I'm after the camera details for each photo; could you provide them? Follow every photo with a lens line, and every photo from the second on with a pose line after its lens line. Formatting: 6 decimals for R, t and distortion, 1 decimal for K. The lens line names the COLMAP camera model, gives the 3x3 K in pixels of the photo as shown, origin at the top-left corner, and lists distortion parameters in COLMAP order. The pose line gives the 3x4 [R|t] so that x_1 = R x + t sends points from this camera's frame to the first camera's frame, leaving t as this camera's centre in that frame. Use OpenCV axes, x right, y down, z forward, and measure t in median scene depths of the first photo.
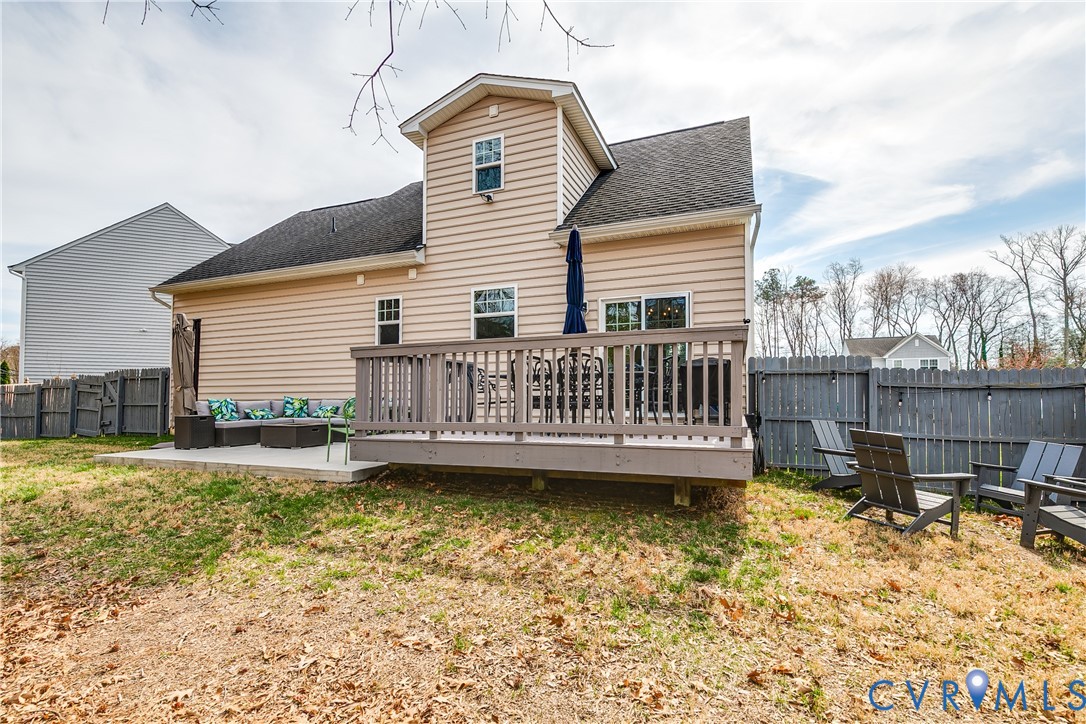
lens RADIAL K [[472.5, 0, 543.8], [0, 472.5, 391.9], [0, 0, 1]] dist [0.000389, 0.000063]
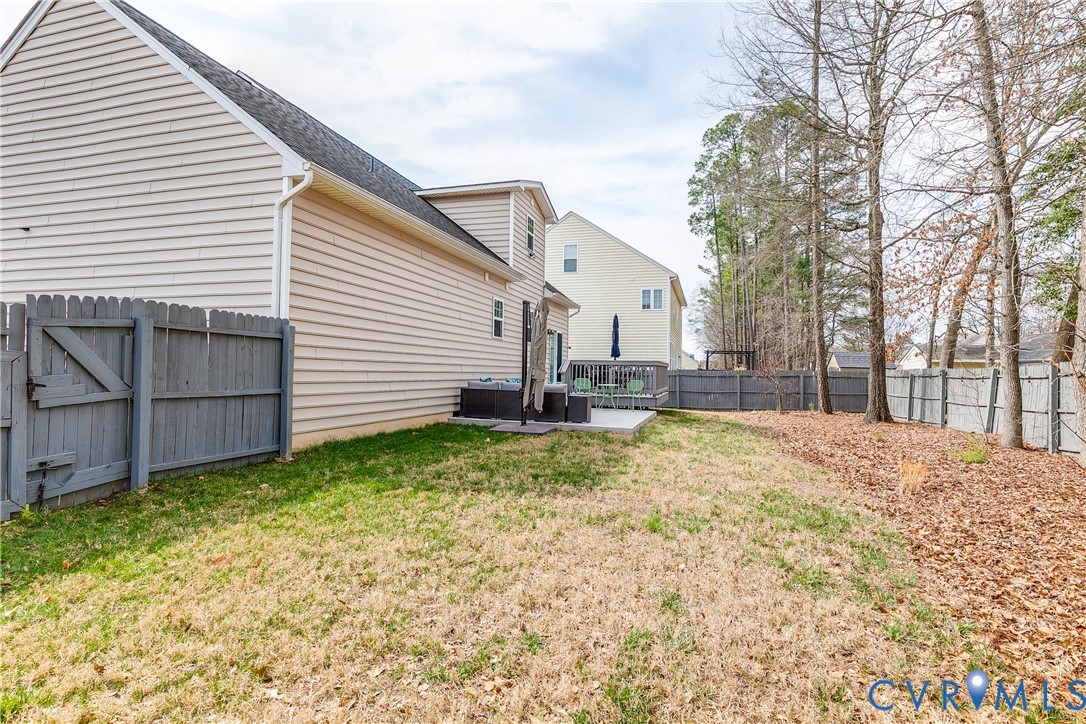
lens RADIAL K [[520.6, 0, 543.0], [0, 520.6, 362.0], [0, 0, 1]] dist [-0.000941, -0.000037]
pose [[-0.068531, 0.021366, 0.997420, -1.735227], [-0.030343, 0.999263, -0.023490, -0.002294], [-0.997187, -0.031875, -0.067832, 0.980385]]
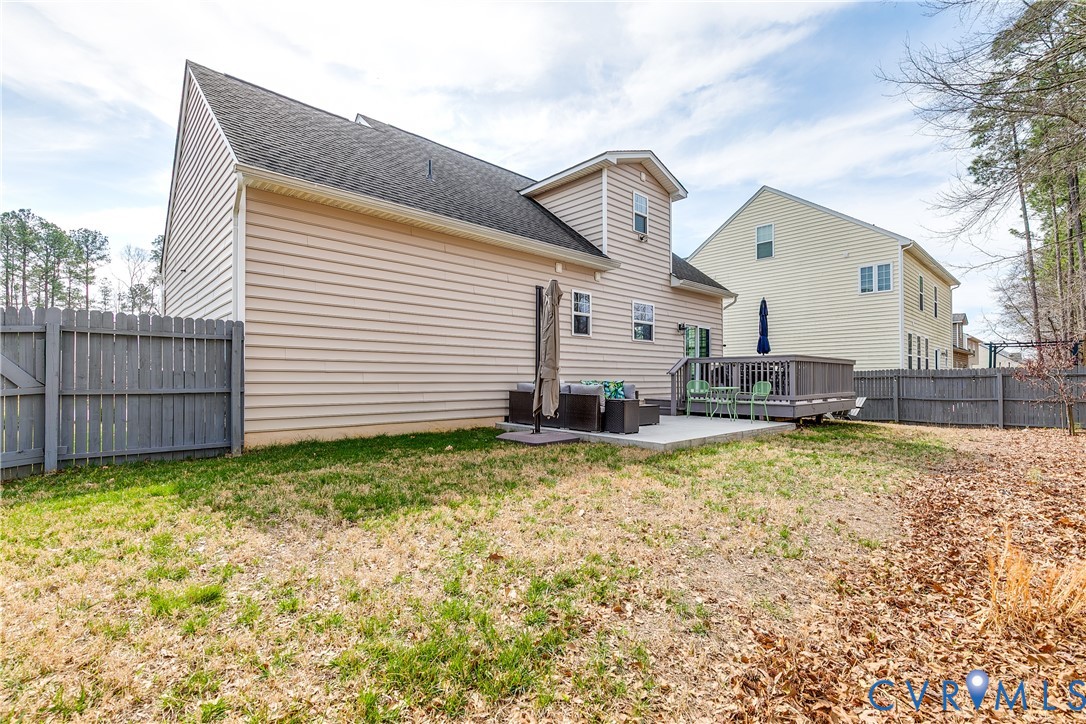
lens RADIAL K [[492.3, 0, 537.8], [0, 492.3, 380.4], [0, 0, 1]] dist [0.001307, 0.000427]
pose [[0.442891, 0.002782, 0.896571, -1.430384], [-0.016610, 0.999849, 0.005103, 0.007075], [-0.896422, -0.017152, 0.442870, 0.573932]]
